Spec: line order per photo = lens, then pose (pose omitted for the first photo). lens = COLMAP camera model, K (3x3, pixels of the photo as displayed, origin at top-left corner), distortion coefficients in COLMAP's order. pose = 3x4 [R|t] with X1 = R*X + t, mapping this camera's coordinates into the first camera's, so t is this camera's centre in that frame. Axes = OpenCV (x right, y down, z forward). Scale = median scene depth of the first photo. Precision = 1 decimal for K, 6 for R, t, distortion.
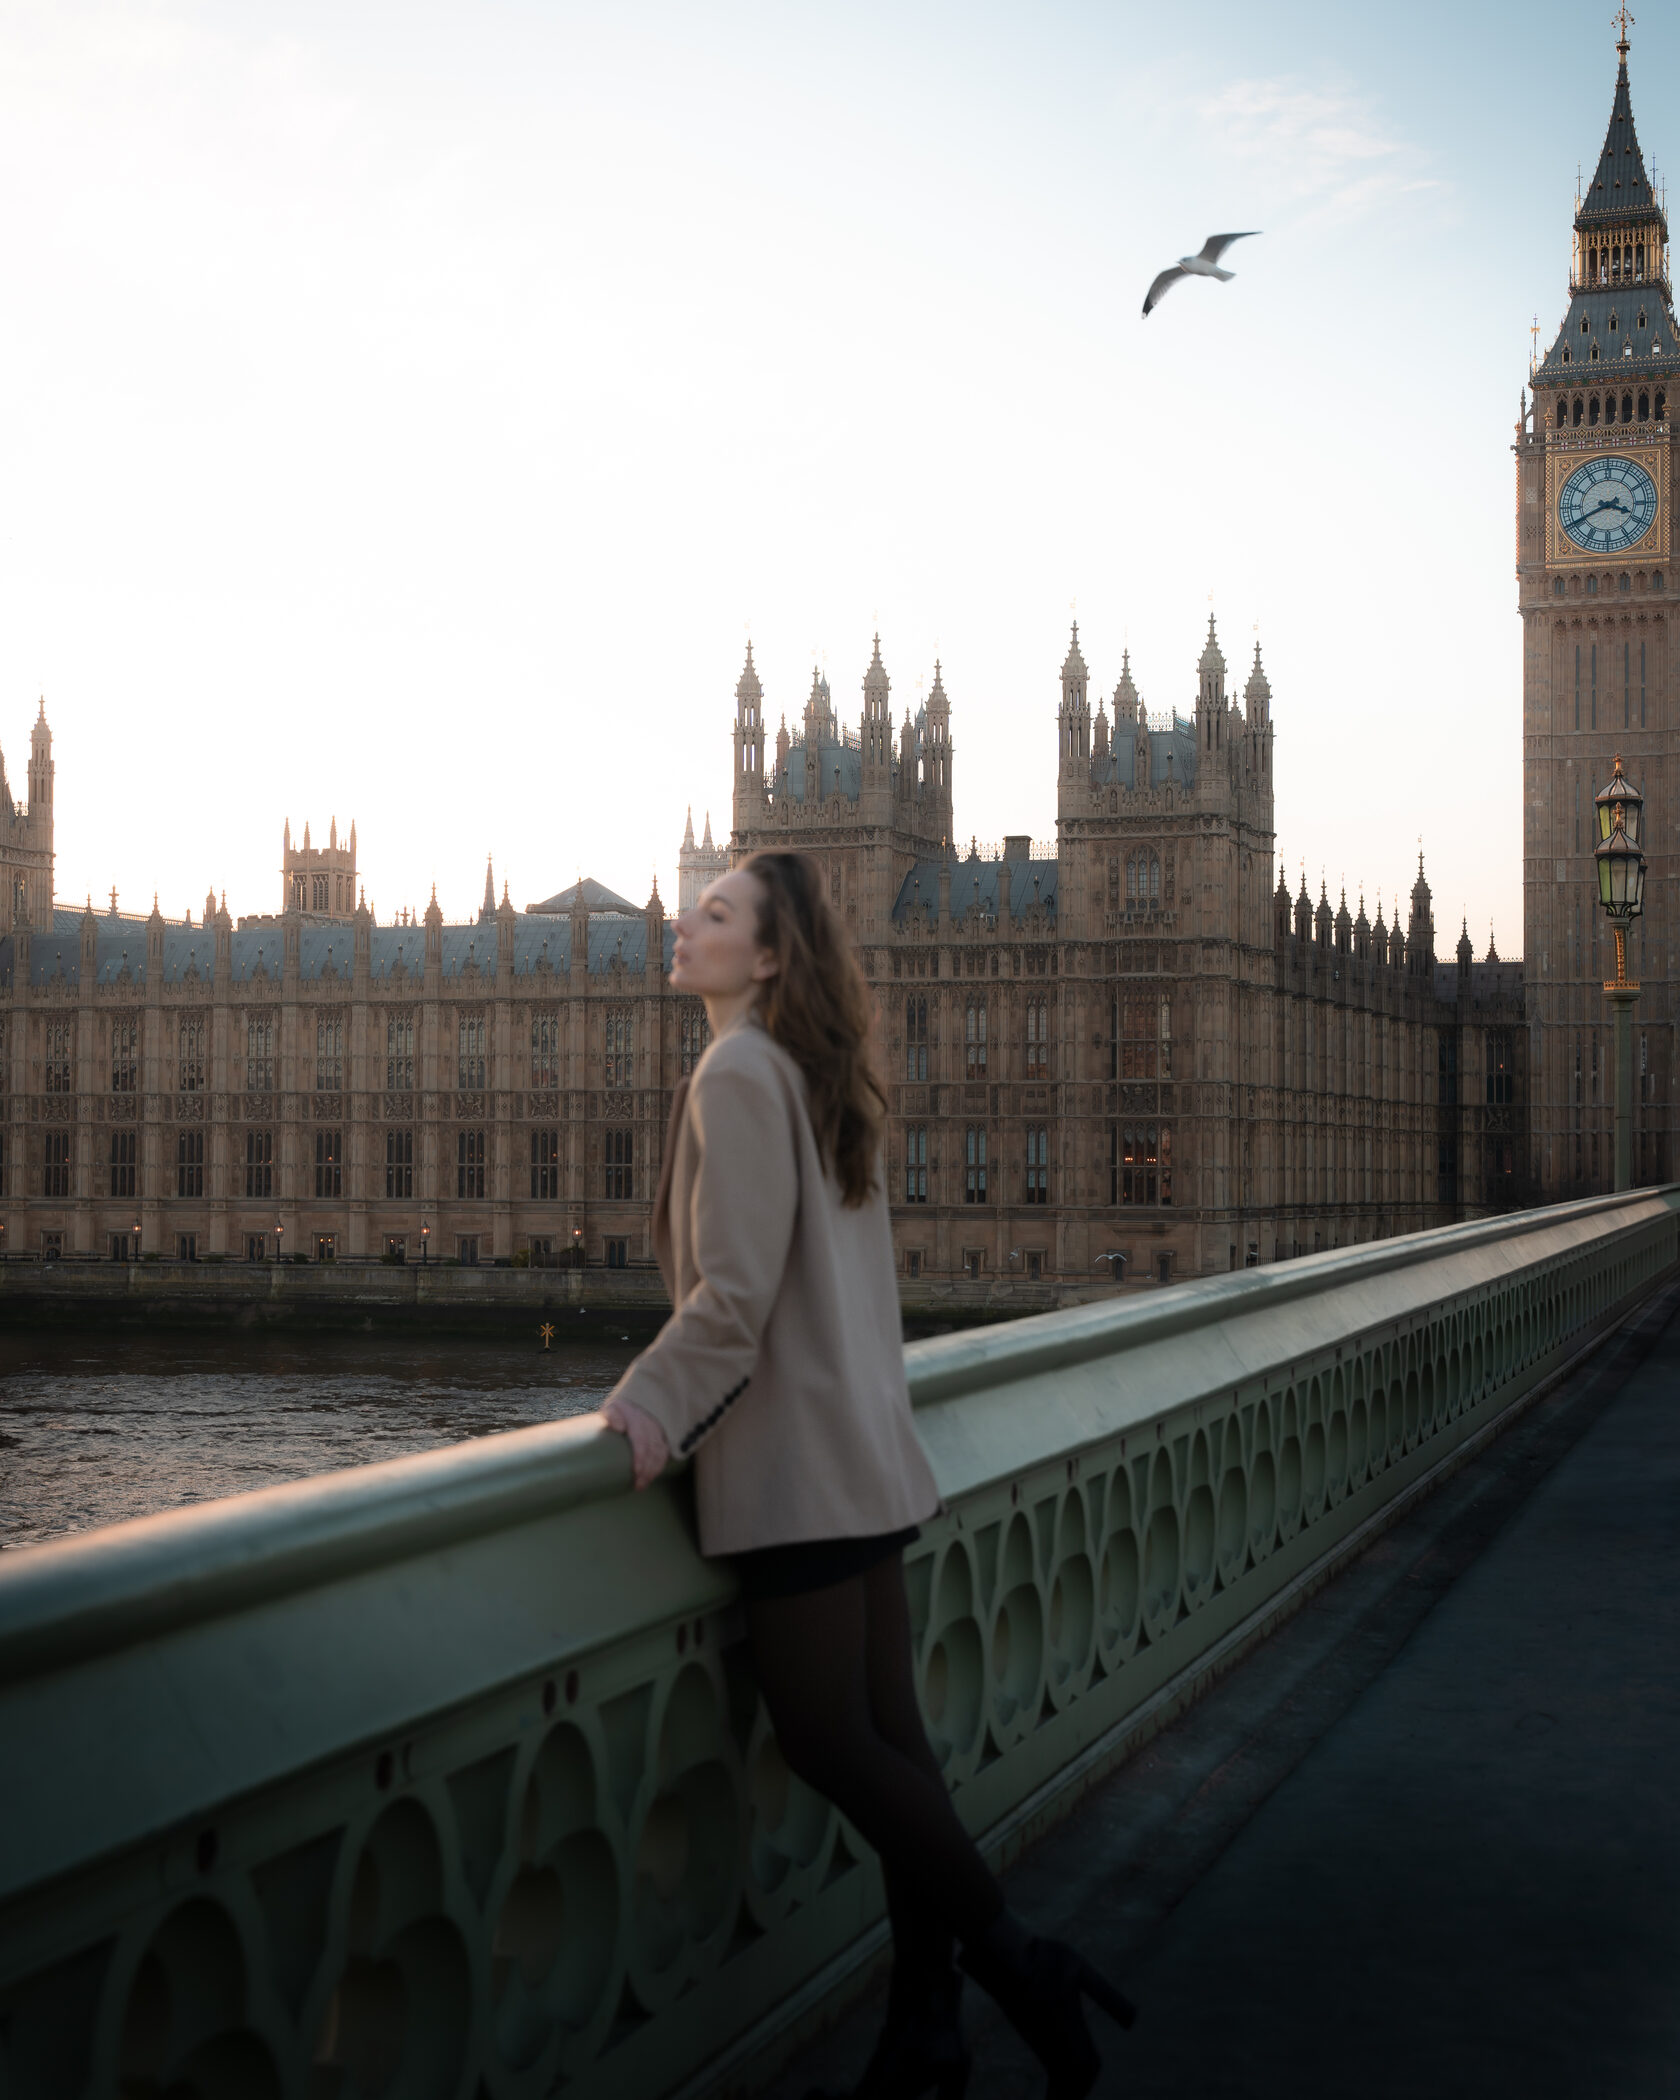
lens RADIAL K [[3434.8, 0, 840.0], [0, 3434.8, 1050.0], [0, 0, 1]] dist [0.008006, 0.292156]
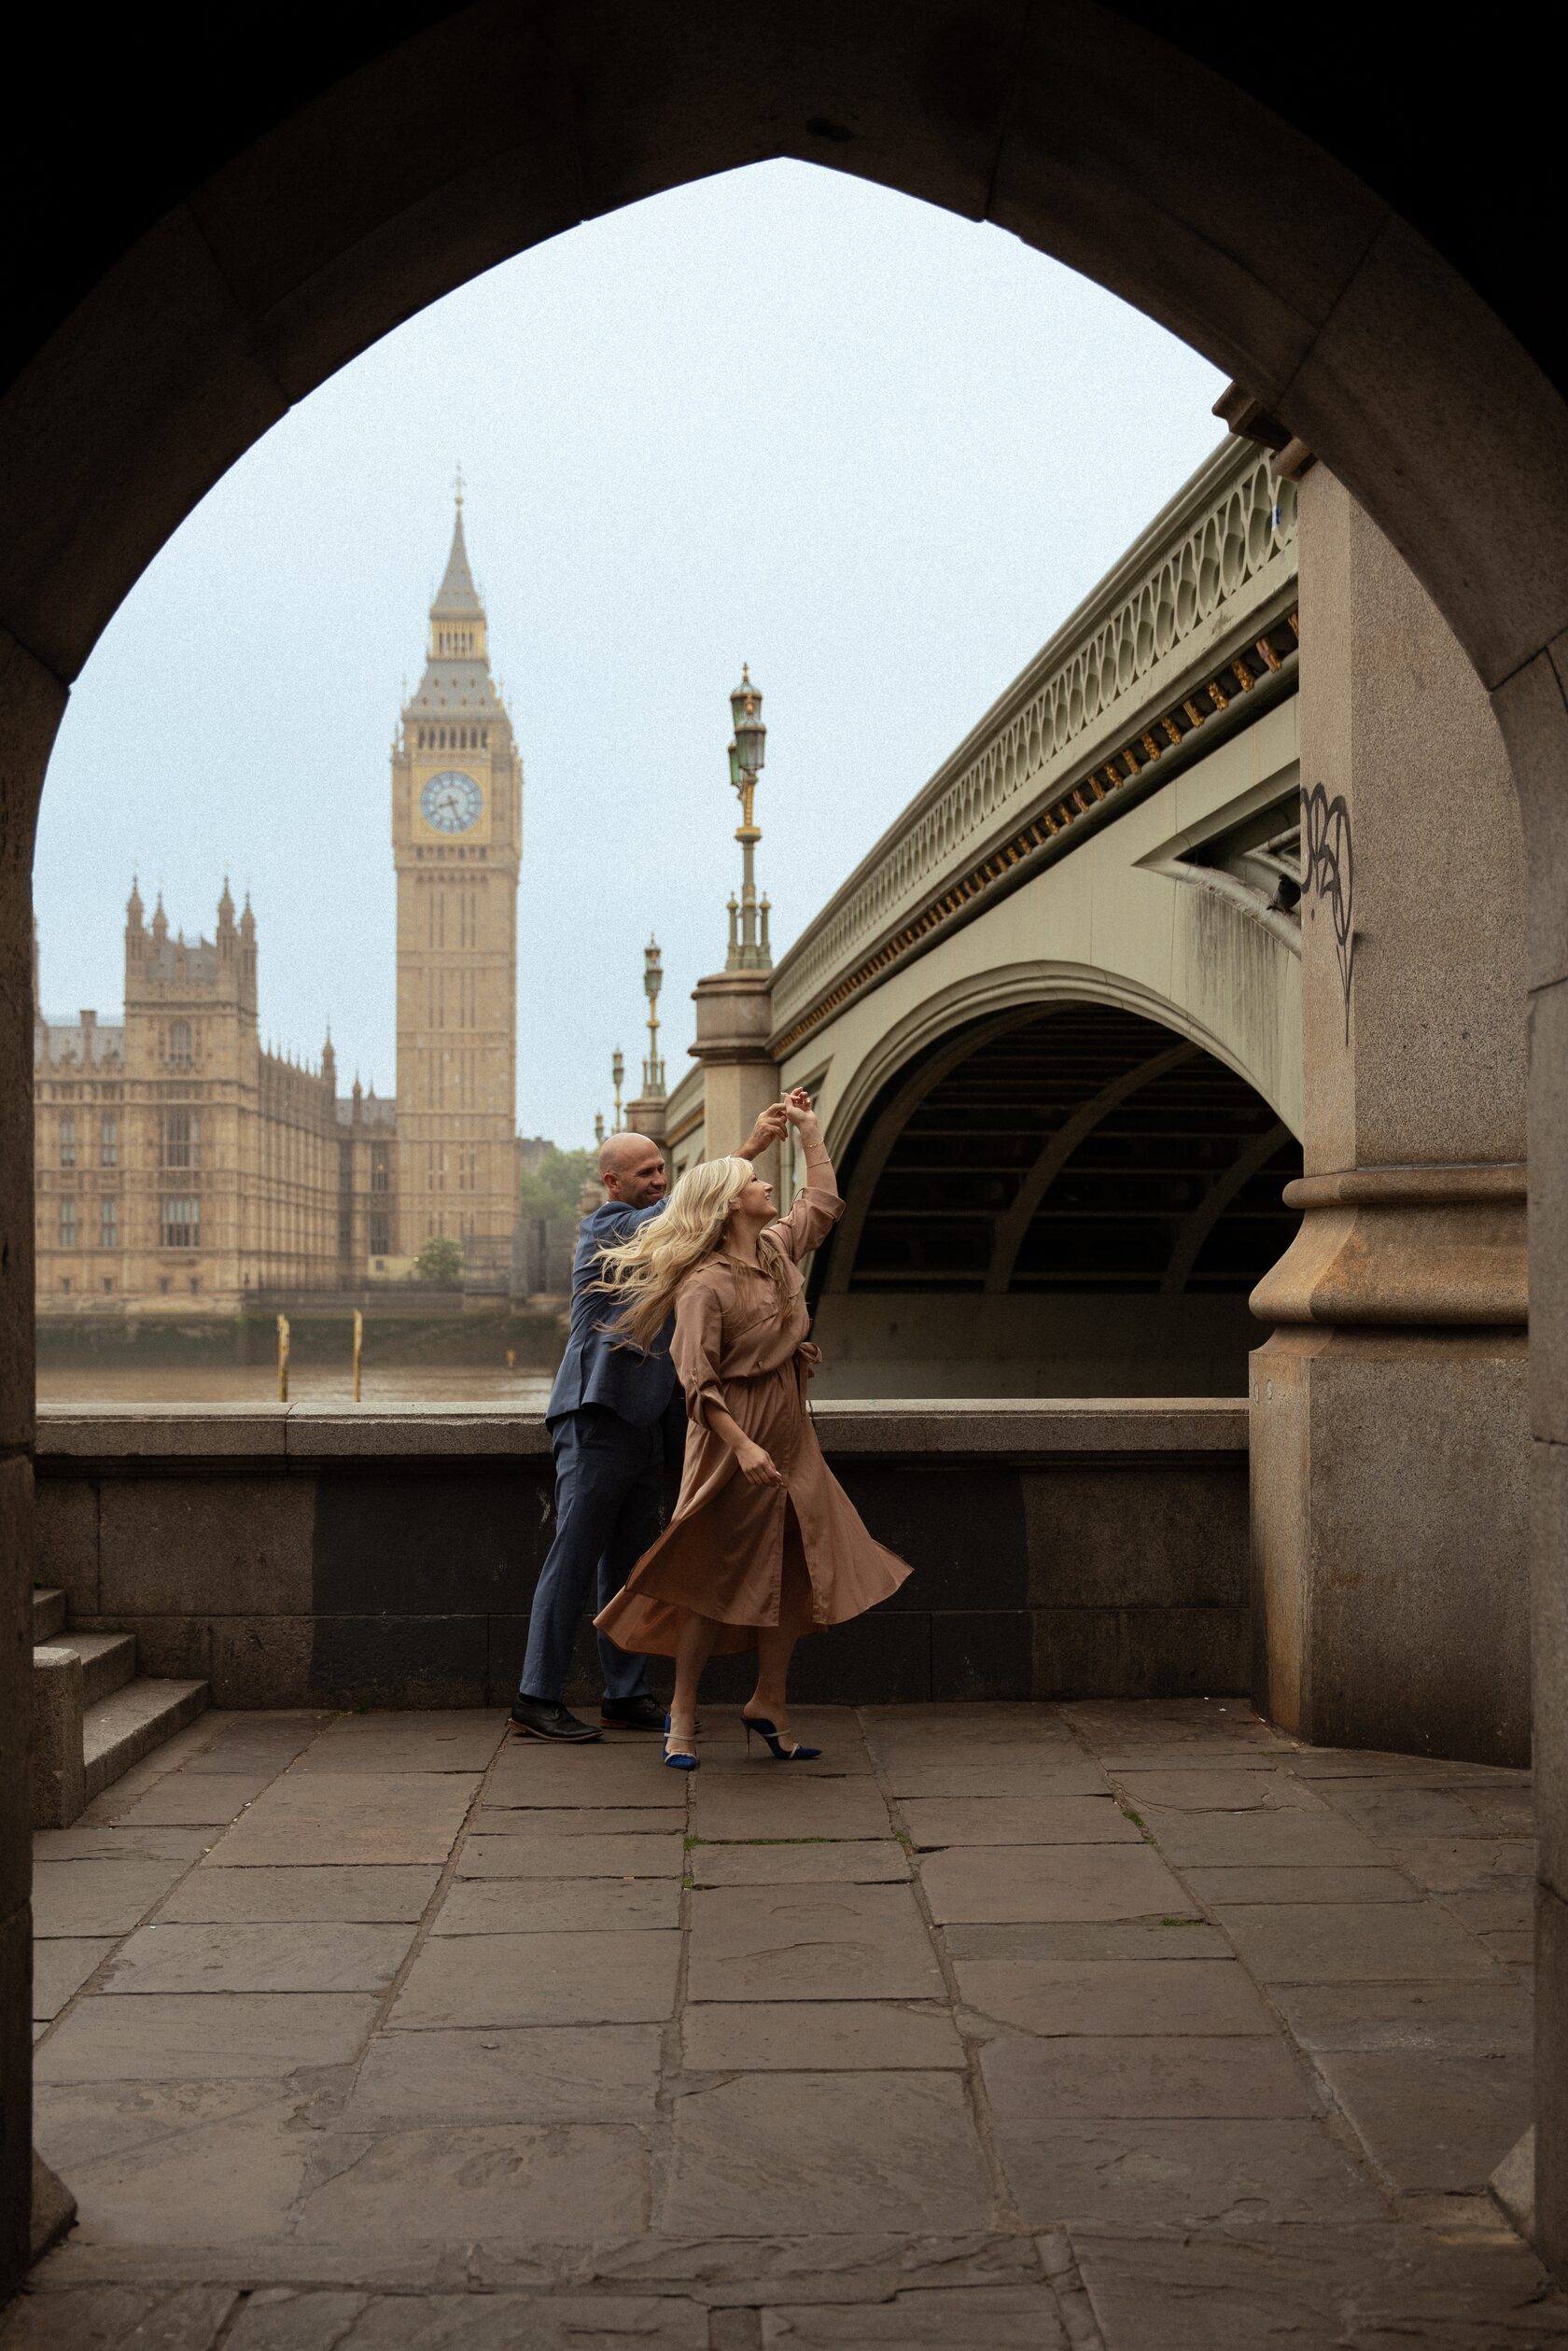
lens RADIAL K [[2635.6, 0, 784.0], [0, 2635.6, 1175.5], [0, 0, 1]] dist [0.001649, 0.000782]
pose [[0.934603, 0.010144, 0.355547, -0.081263], [-0.011242, 0.999936, 0.001022, 0.007448], [-0.355514, -0.004953, 0.934658, -0.226314]]
